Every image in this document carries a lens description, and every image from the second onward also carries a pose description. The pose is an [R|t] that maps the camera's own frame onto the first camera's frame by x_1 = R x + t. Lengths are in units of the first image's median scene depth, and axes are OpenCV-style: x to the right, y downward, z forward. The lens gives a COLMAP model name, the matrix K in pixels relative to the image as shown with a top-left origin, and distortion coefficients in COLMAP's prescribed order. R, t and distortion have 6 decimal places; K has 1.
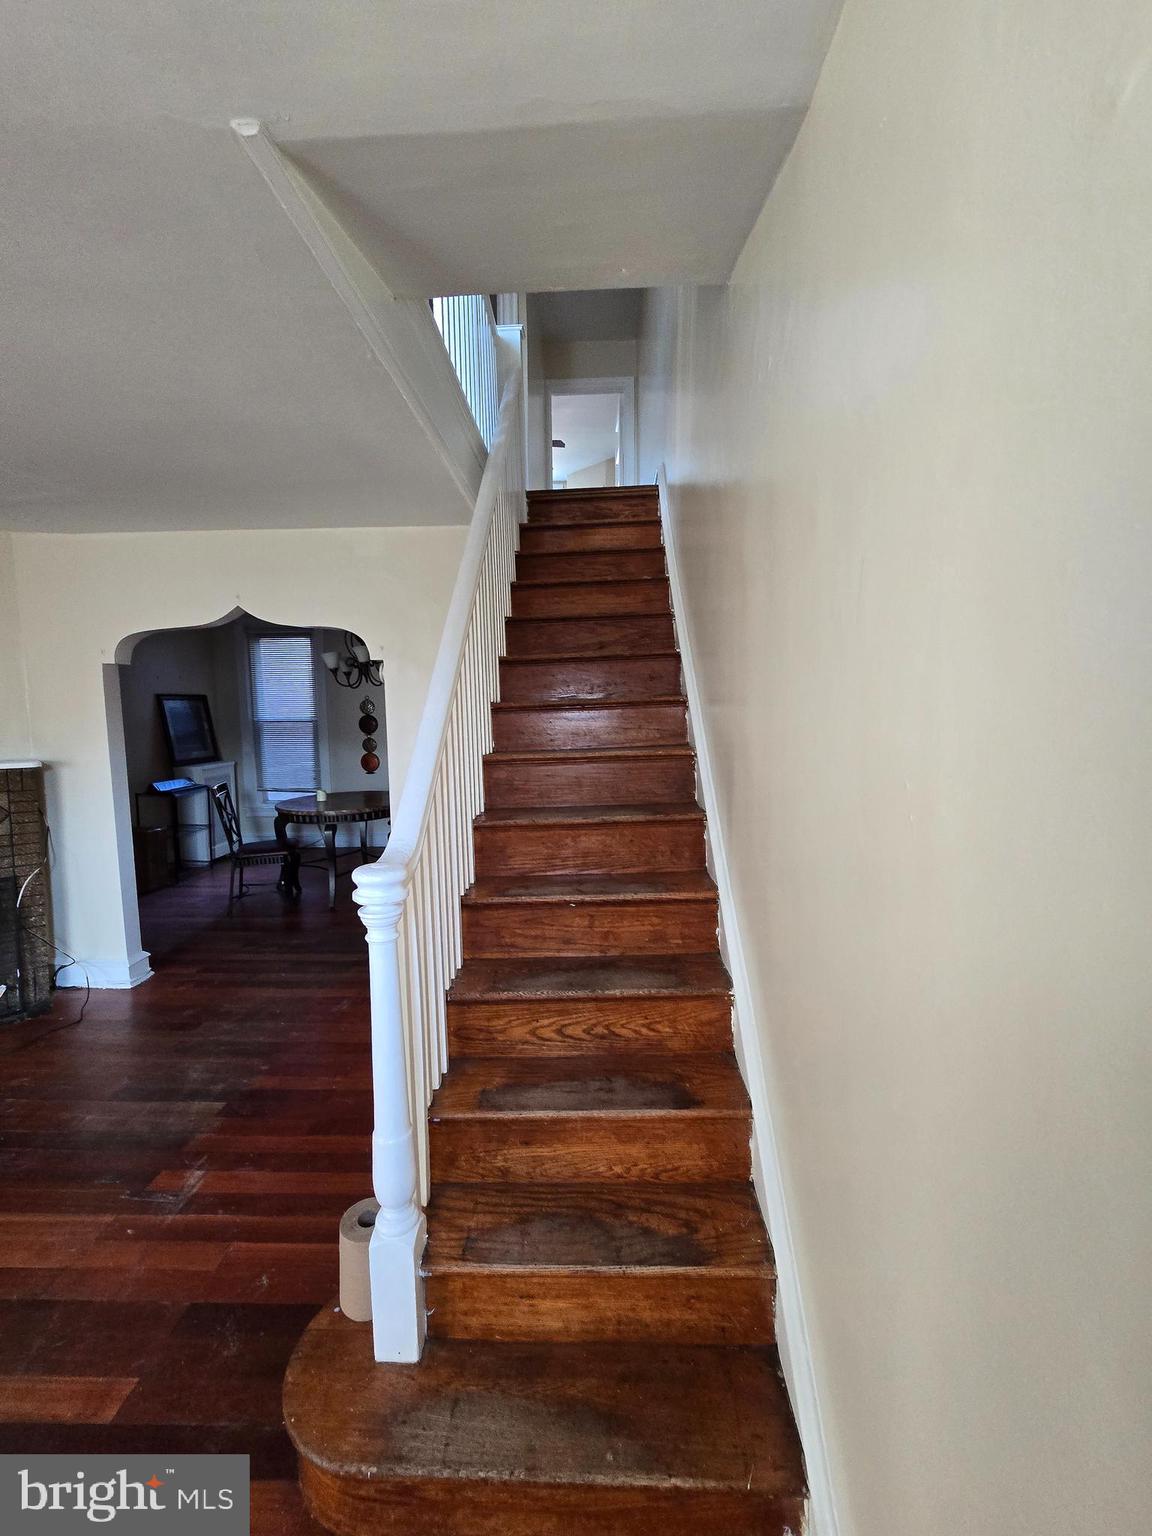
lens RADIAL K [[627.5, 0, 579.7], [0, 627.5, 769.0], [0, 0, 1]] dist [-0.000999, 0.000338]
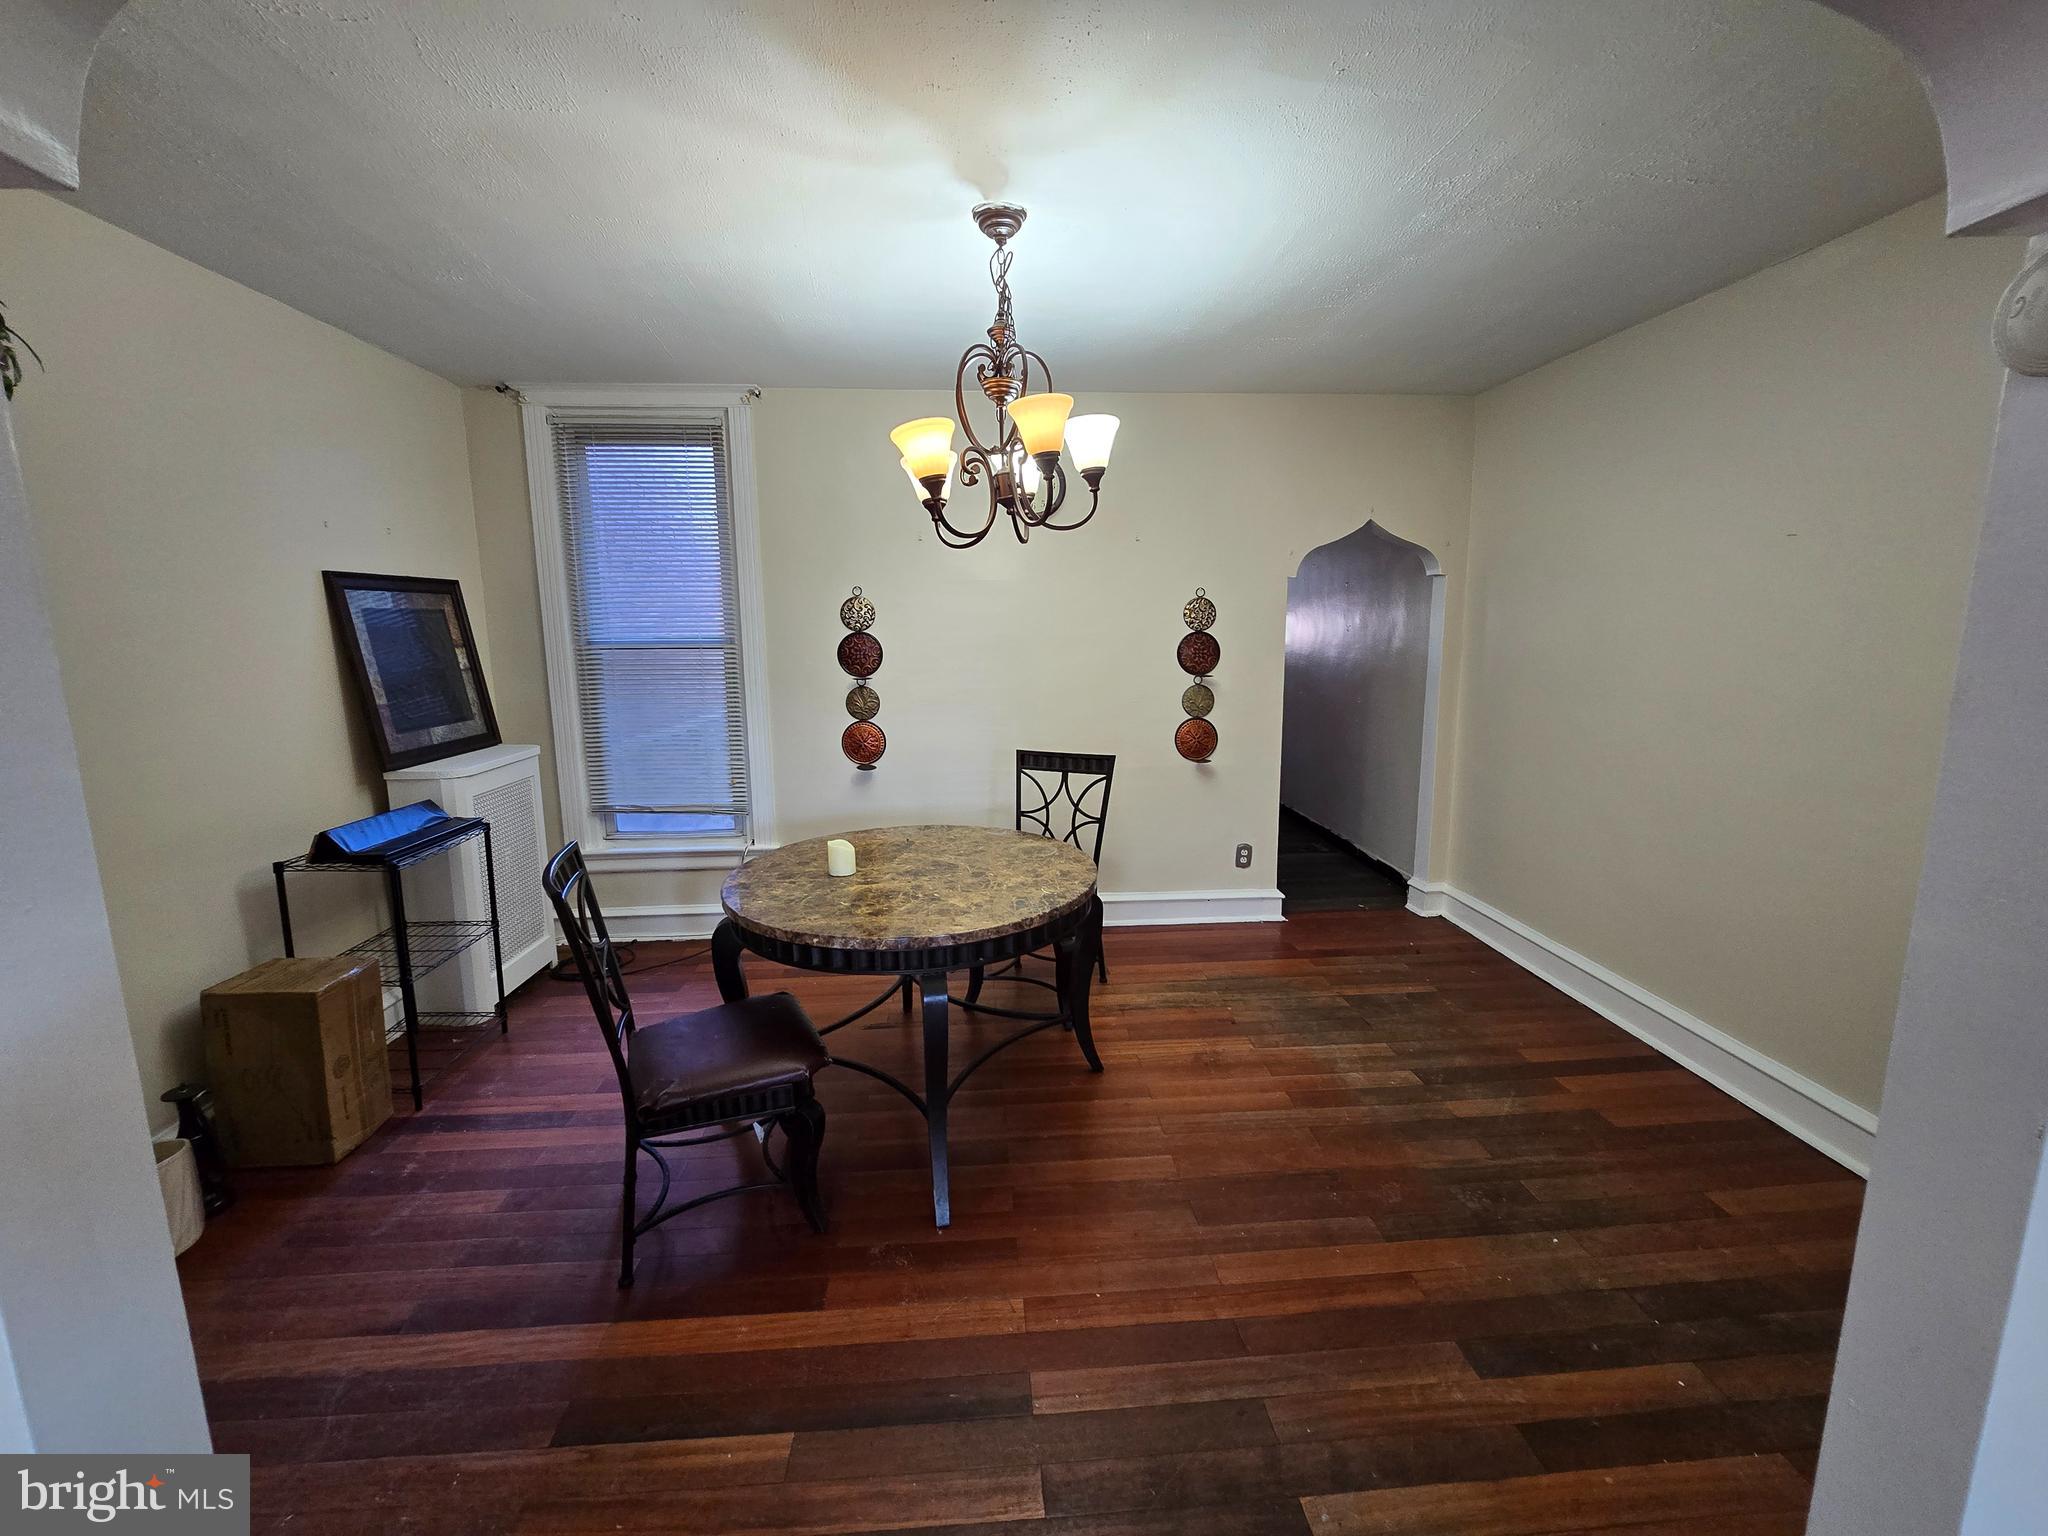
lens RADIAL K [[836.6, 0, 1021.4], [0, 836.6, 761.0], [0, 0, 1]] dist [-0.000999, 0.000338]
pose [[0.994318, -0.008221, 0.106131, -0.303662], [0.000649, 0.997463, 0.071182, -0.041429], [-0.106447, -0.070709, 0.991801, 0.439319]]
